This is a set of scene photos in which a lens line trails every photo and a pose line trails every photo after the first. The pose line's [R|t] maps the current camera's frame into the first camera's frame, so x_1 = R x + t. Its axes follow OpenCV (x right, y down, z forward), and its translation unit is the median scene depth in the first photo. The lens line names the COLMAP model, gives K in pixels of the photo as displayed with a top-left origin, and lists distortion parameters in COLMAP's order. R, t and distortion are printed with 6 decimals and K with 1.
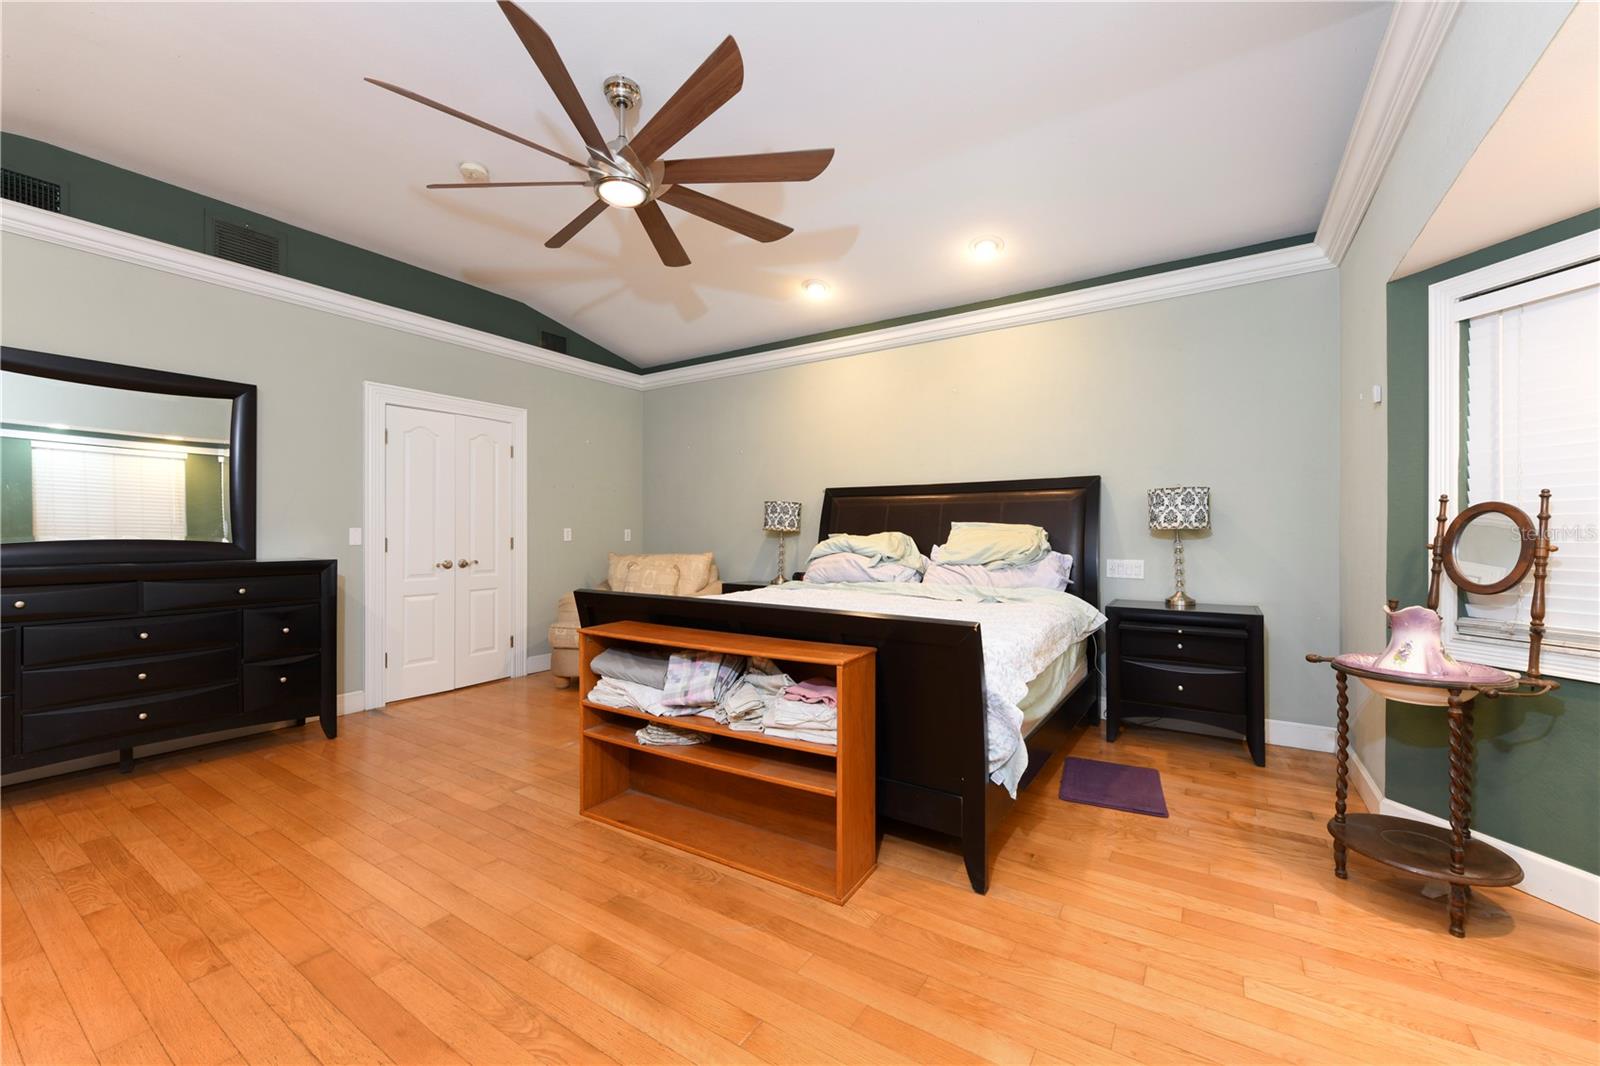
lens RADIAL K [[628.6, 0, 800.0], [0, 628.6, 533.0], [0, 0, 1]] dist [0.011568, 0.000051]
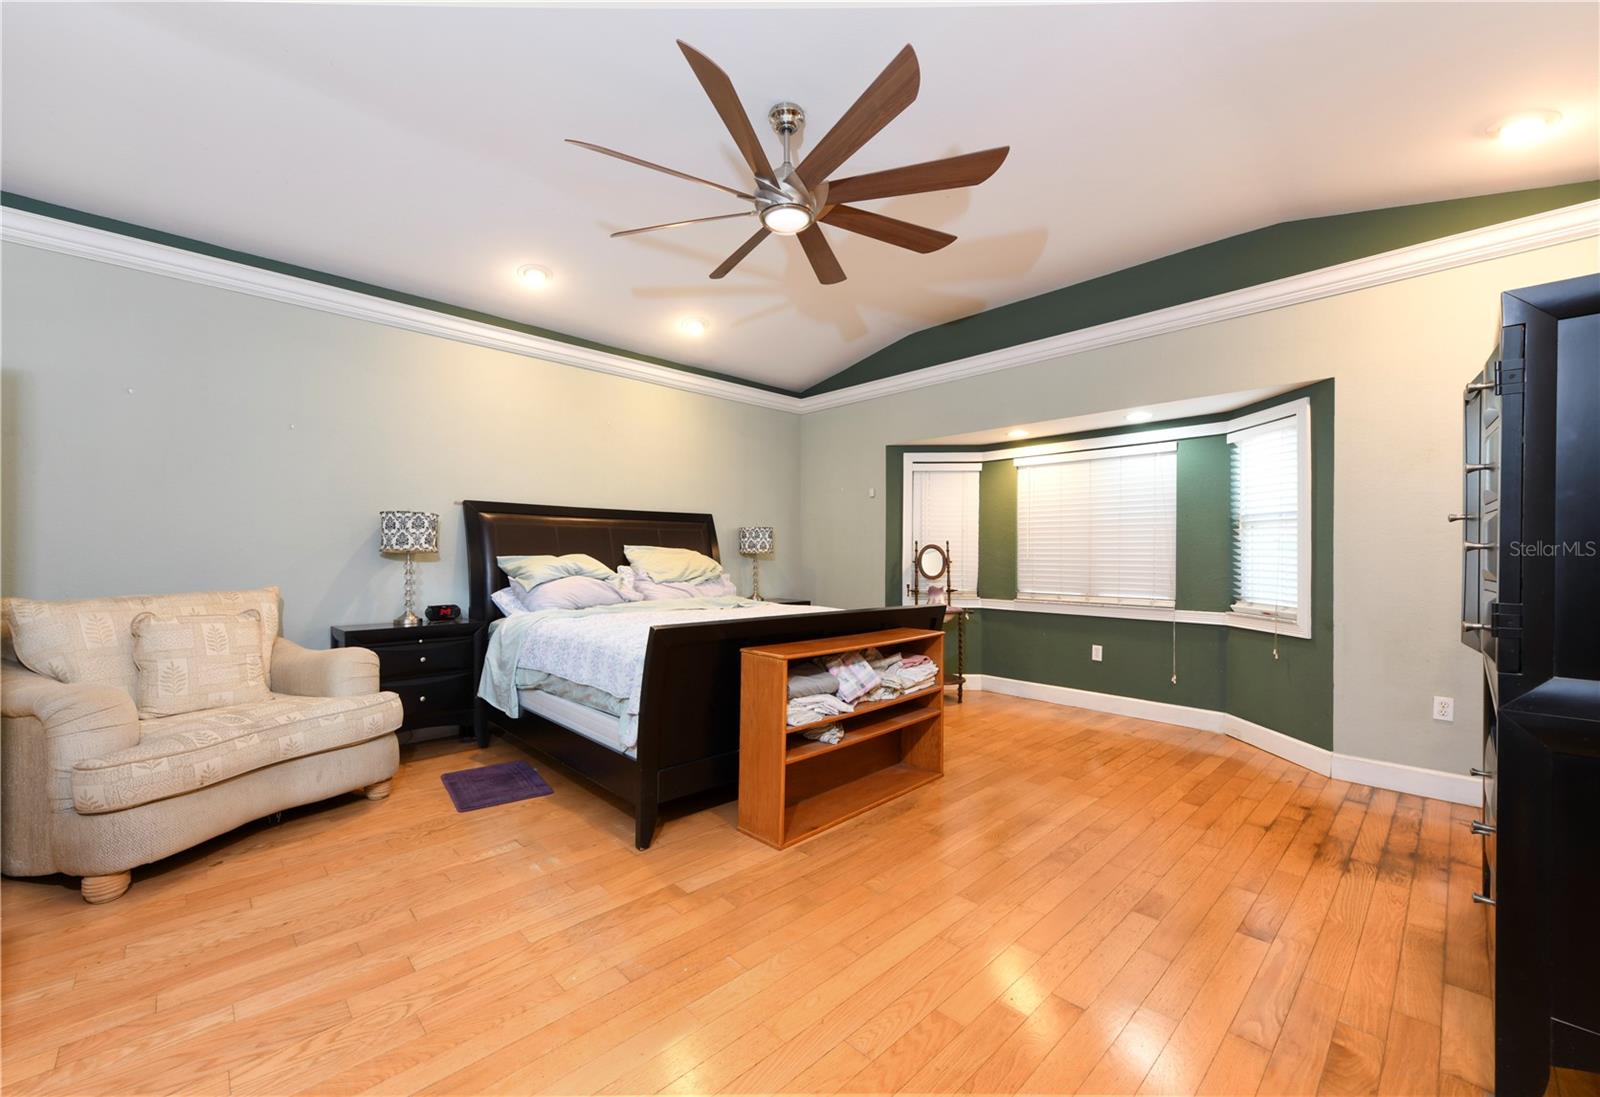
lens RADIAL K [[638.5, 0, 783.7], [0, 638.5, 556.6], [0, 0, 1]] dist [0.000122, 0.000038]
pose [[0.233593, 0.000356, 0.972334, -0.973481], [-0.002208, 0.999998, 0.000164, 0.001580], [-0.972332, -0.002185, 0.233593, 0.584216]]
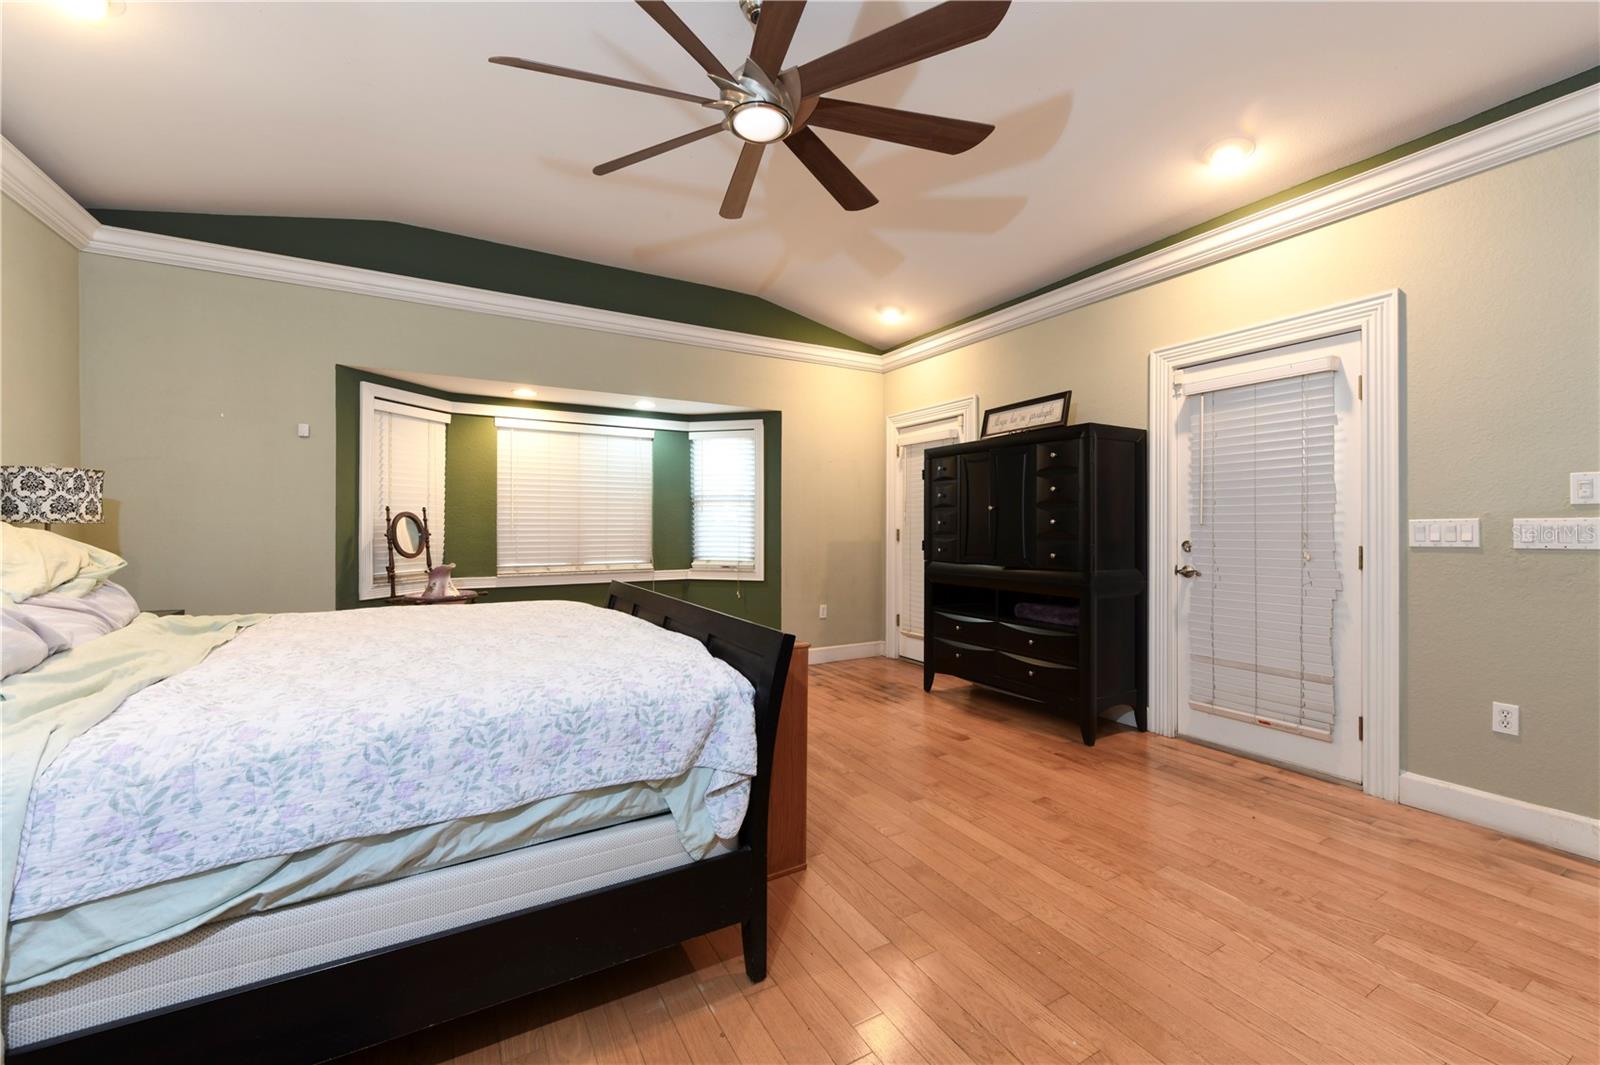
lens RADIAL K [[630.6, 0, 800.0], [0, 630.6, 532.5], [0, 0, 1]] dist [0.001329, 0.000292]
pose [[-0.895042, -0.003625, 0.445967, -0.537083], [0.001847, 0.999928, 0.011836, -0.002709], [-0.445978, 0.011417, -0.894971, 1.324511]]
